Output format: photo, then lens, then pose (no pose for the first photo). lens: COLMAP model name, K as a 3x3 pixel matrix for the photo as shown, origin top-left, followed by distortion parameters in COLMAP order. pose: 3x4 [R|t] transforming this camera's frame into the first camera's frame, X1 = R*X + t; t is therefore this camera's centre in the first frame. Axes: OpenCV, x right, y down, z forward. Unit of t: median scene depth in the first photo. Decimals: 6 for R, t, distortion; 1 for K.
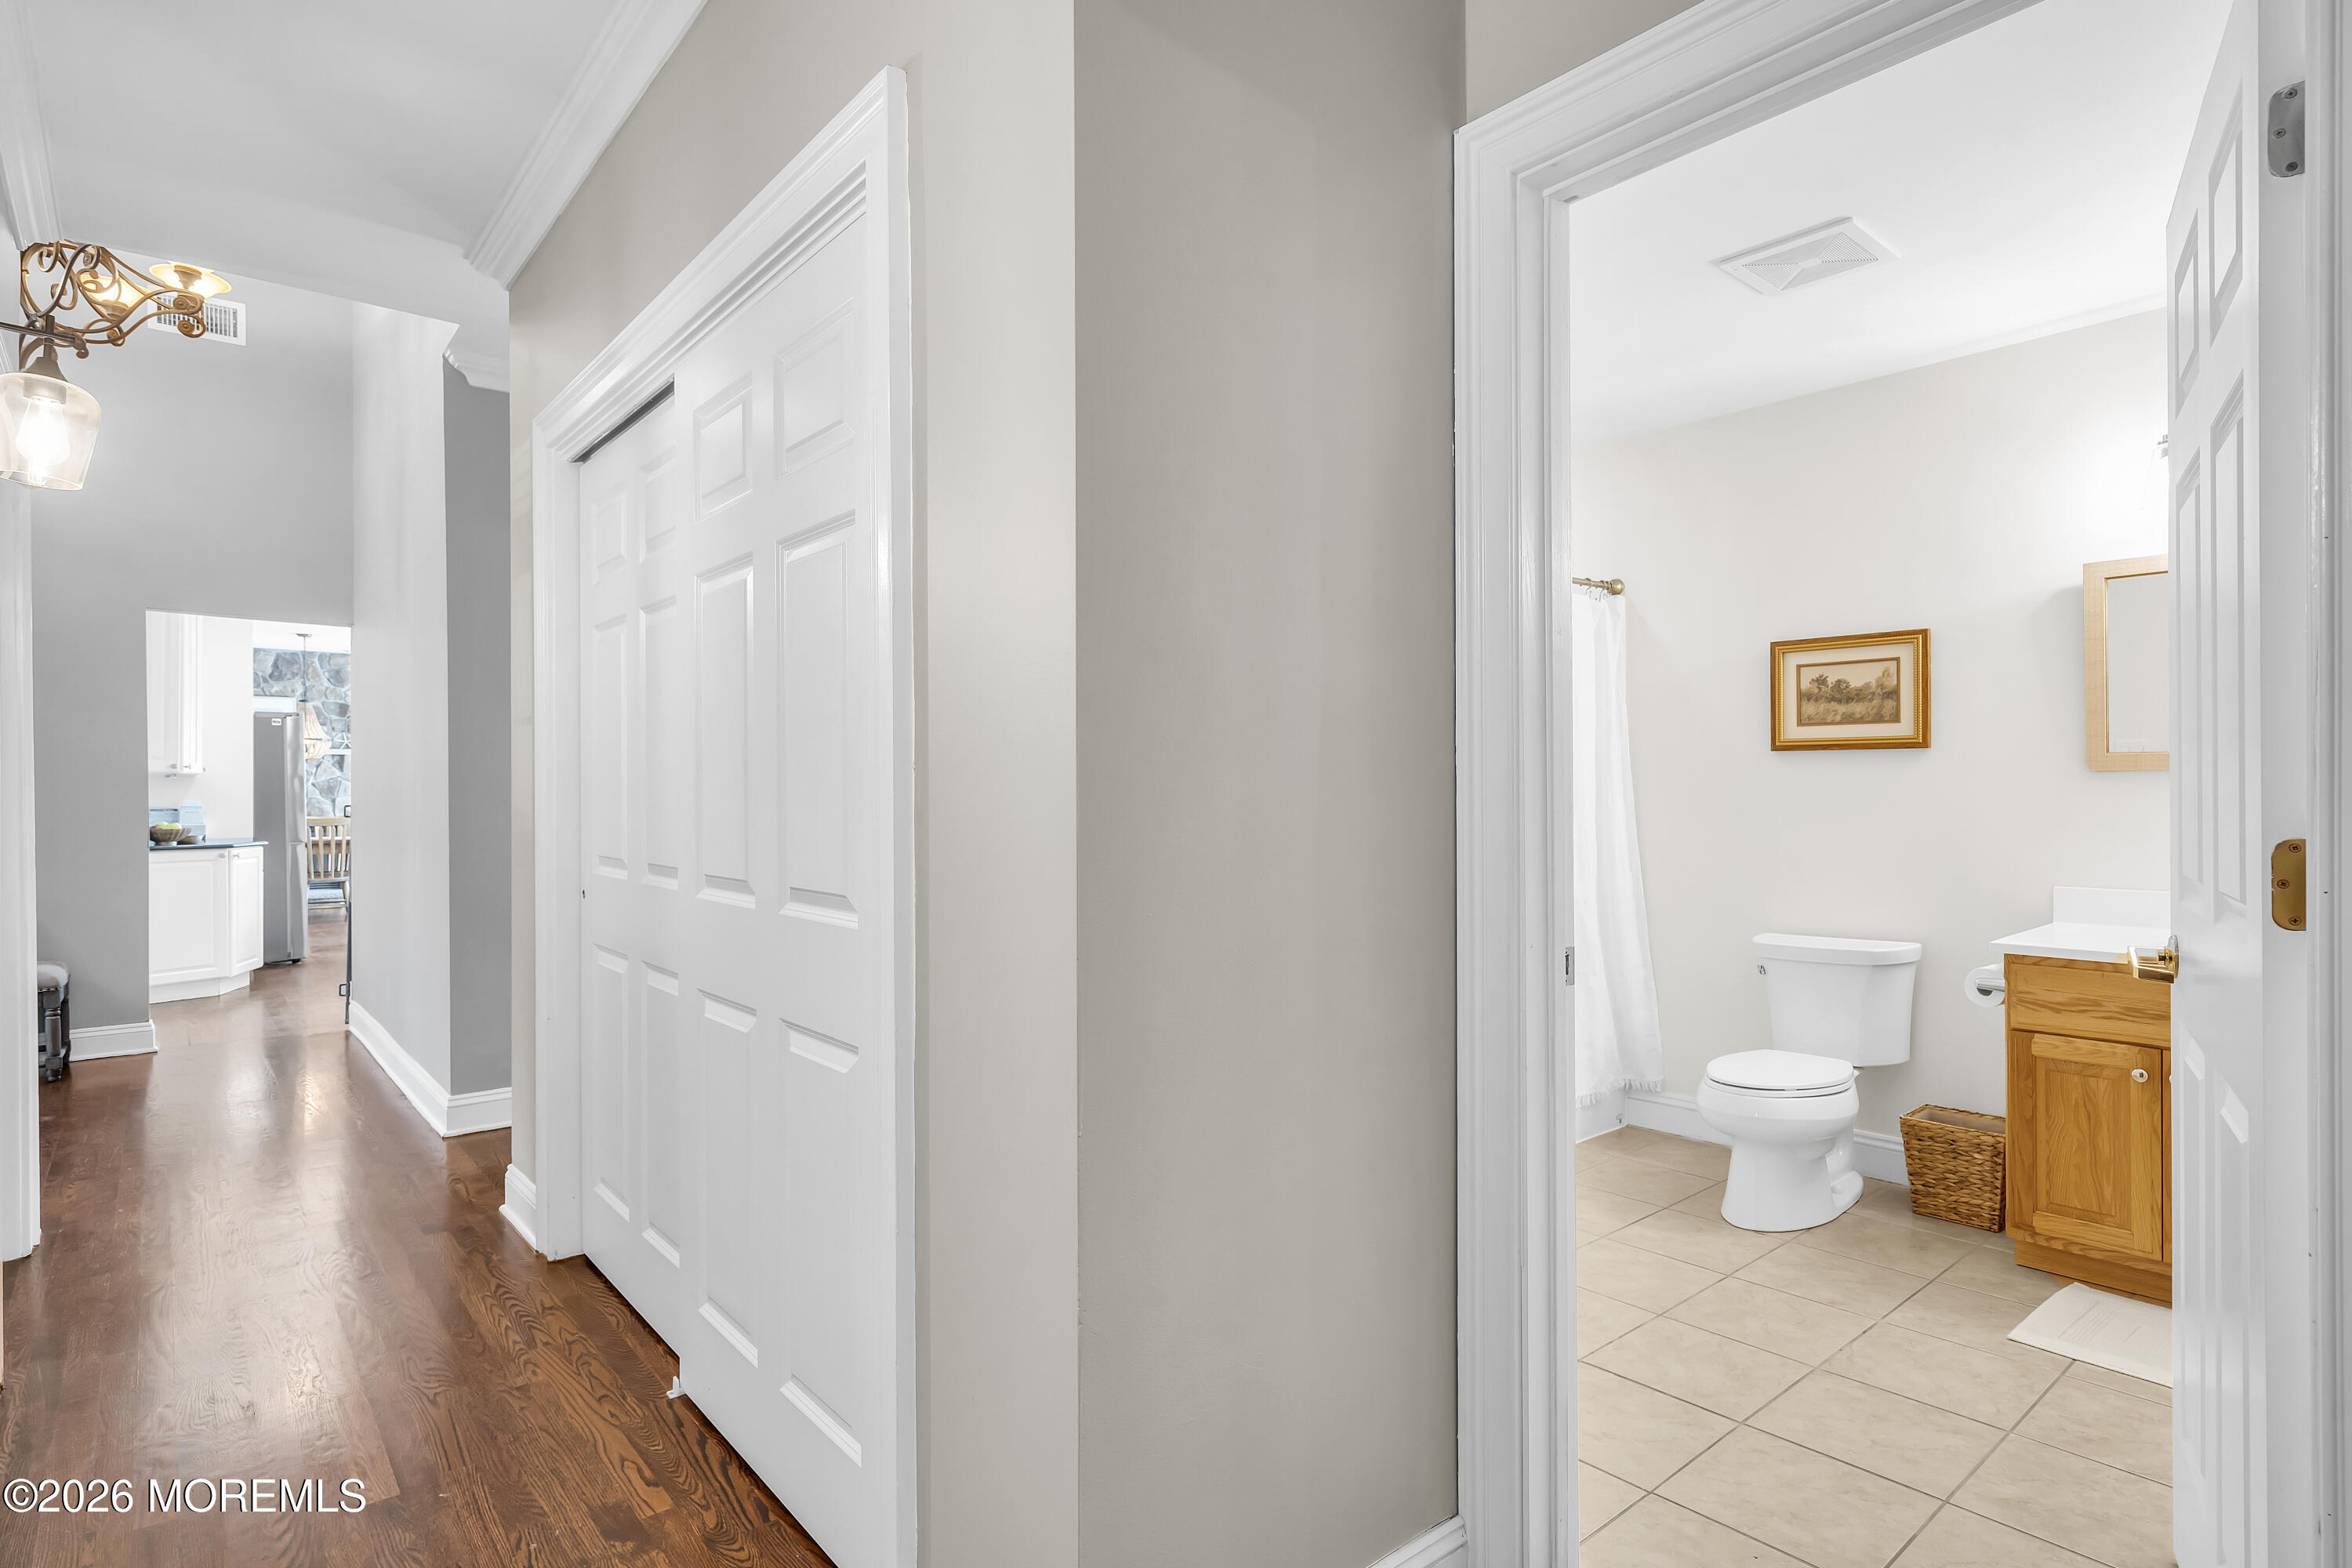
lens RADIAL K [[1177.3, 0, 1164.2], [0, 1177.3, 781.8], [0, 0, 1]] dist [-0.000889, 0.002631]
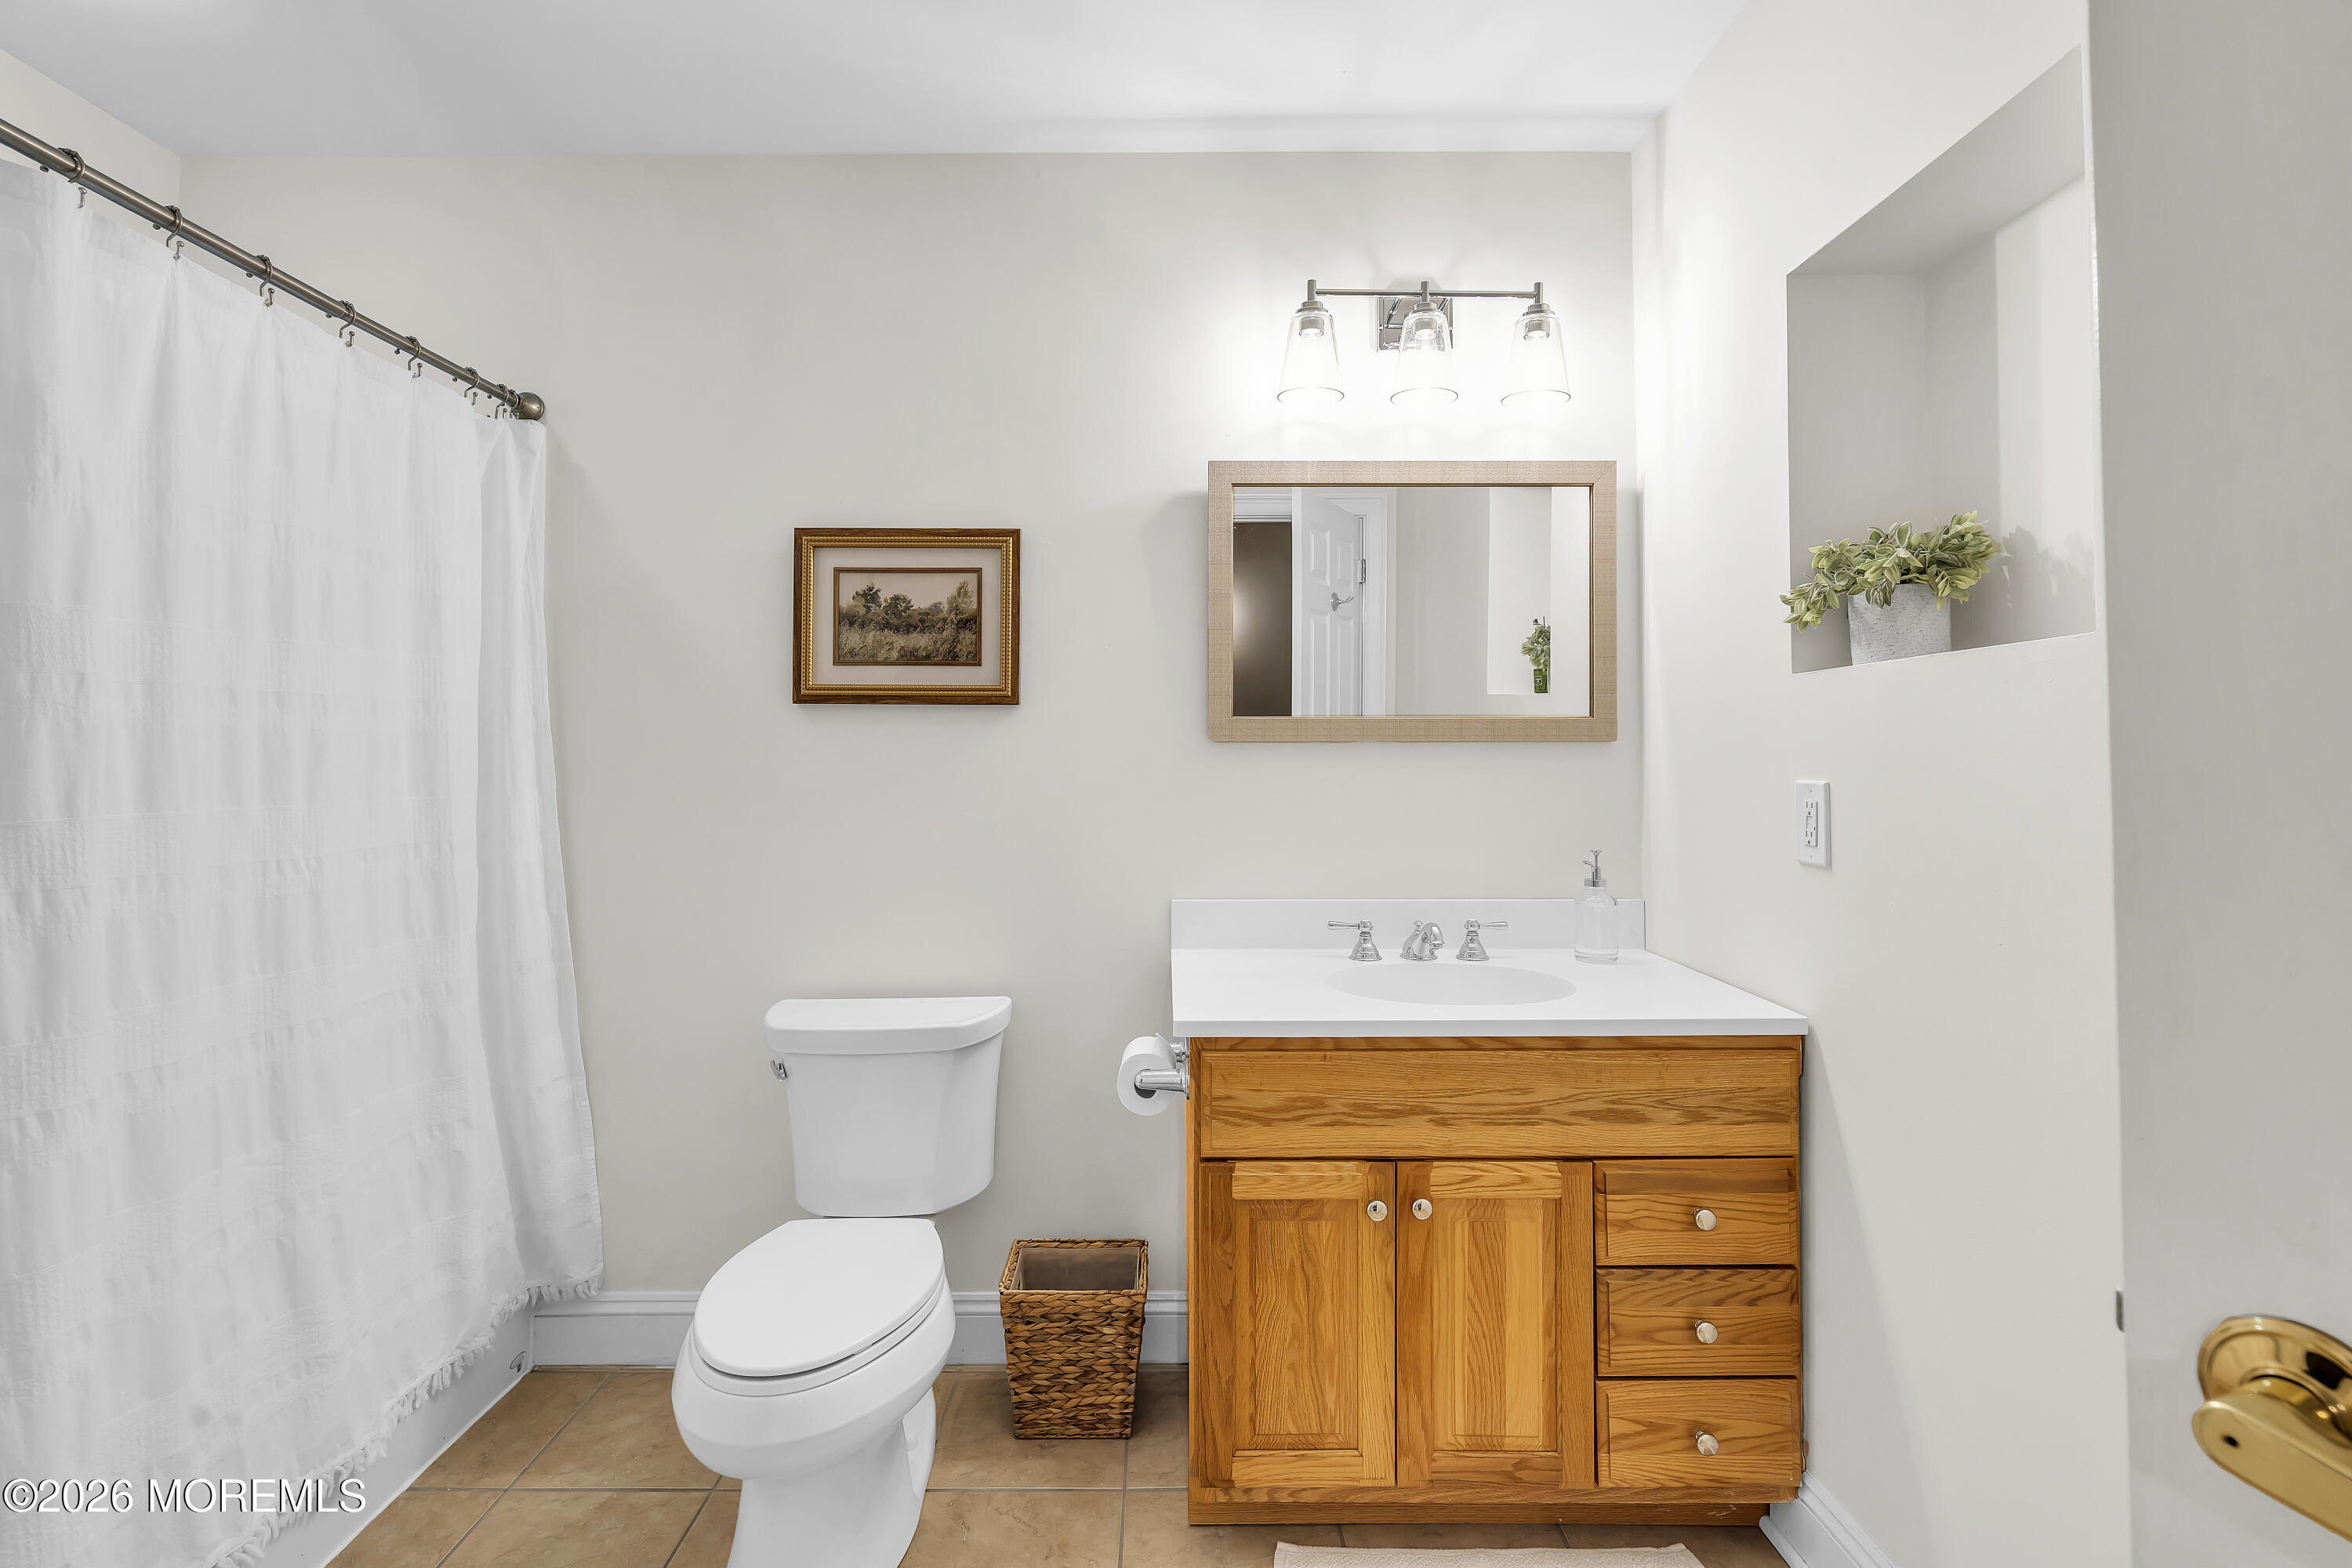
lens RADIAL K [[1116.3, 0, 1197.0], [0, 1116.3, 727.4], [0, 0, 1]] dist [-0.002027, 0.001702]
pose [[0.626768, 0.020454, 0.778938, 0.211264], [-0.004590, 0.999735, -0.022559, -0.001349], [-0.779193, 0.010564, 0.626696, 0.514740]]
